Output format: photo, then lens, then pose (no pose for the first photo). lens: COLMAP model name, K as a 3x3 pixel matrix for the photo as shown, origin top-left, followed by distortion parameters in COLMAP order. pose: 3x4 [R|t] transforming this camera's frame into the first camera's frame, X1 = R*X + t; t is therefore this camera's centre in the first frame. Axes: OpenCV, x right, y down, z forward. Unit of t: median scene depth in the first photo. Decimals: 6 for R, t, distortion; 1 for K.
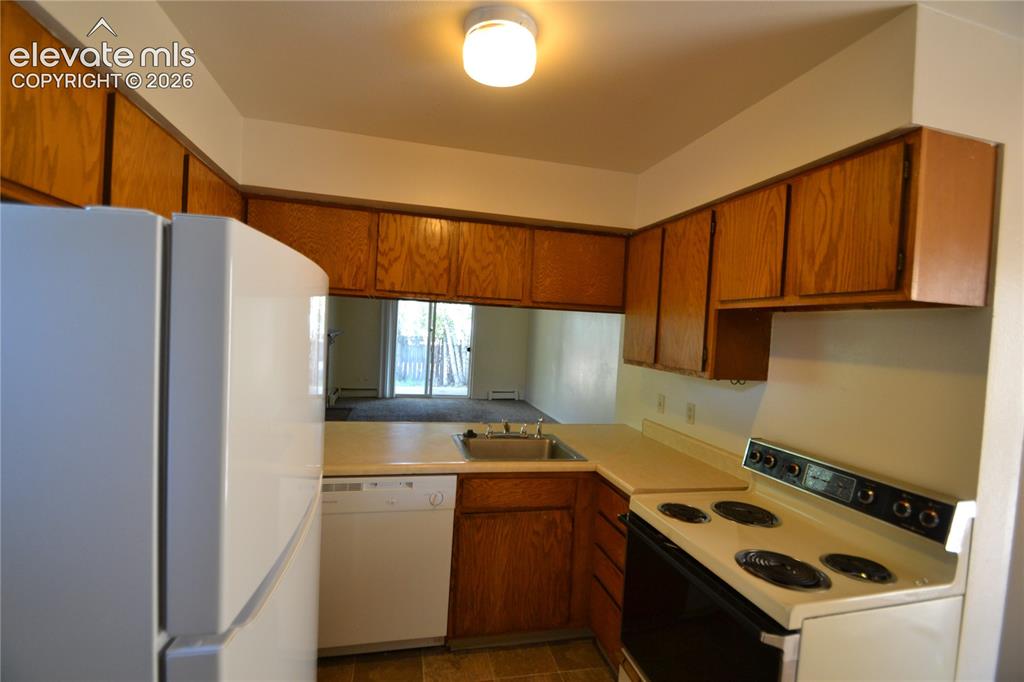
lens RADIAL K [[454.7, 0, 503.0], [0, 454.7, 340.8], [0, 0, 1]] dist [-0.009785, -0.001137]
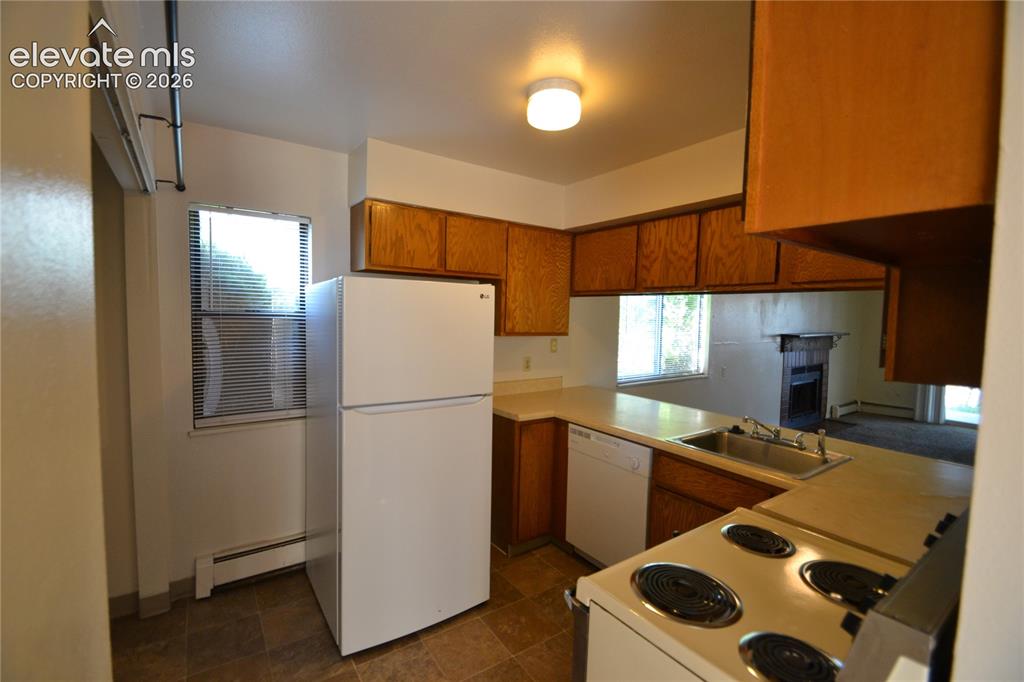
lens RADIAL K [[454.7, 0, 507.0], [0, 454.7, 341.5], [0, 0, 1]] dist [-0.009785, -0.001137]
pose [[0.358892, 0.011444, -0.933309, 0.684010], [-0.030339, 0.999539, 0.000589, 0.038216], [0.932886, 0.028104, 0.359074, 0.227152]]
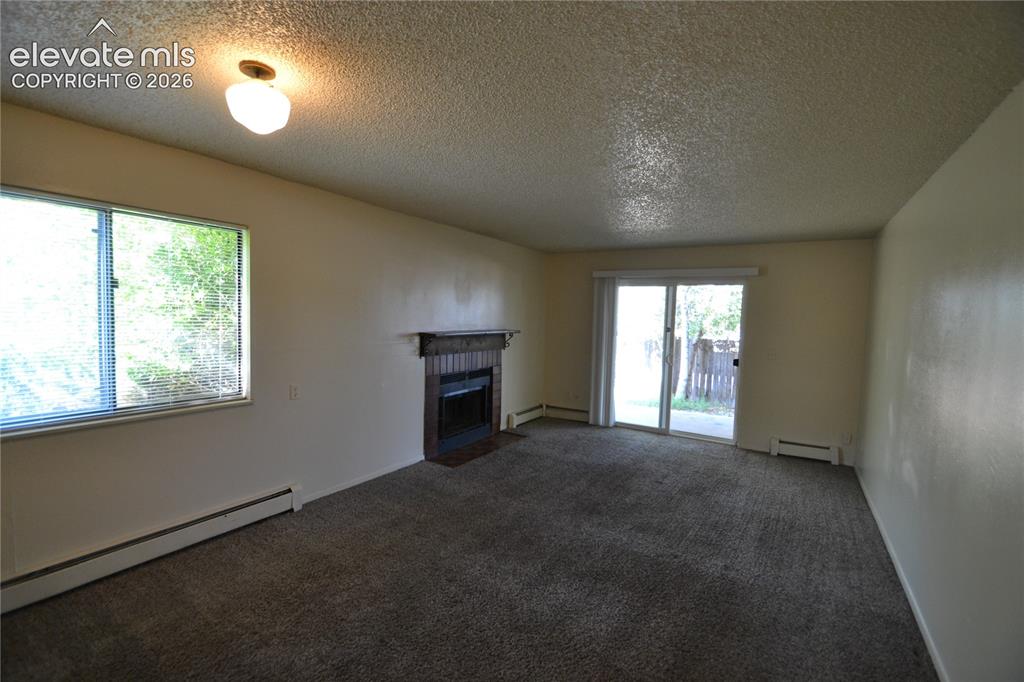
lens RADIAL K [[454.7, 0, 503.3], [0, 454.7, 338.7], [0, 0, 1]] dist [-0.009785, -0.001137]
pose [[0.694274, 0.008566, -0.719660, 0.524844], [-0.017435, 0.999836, -0.004920, -0.015319], [0.719499, 0.015963, 0.694310, 1.391349]]
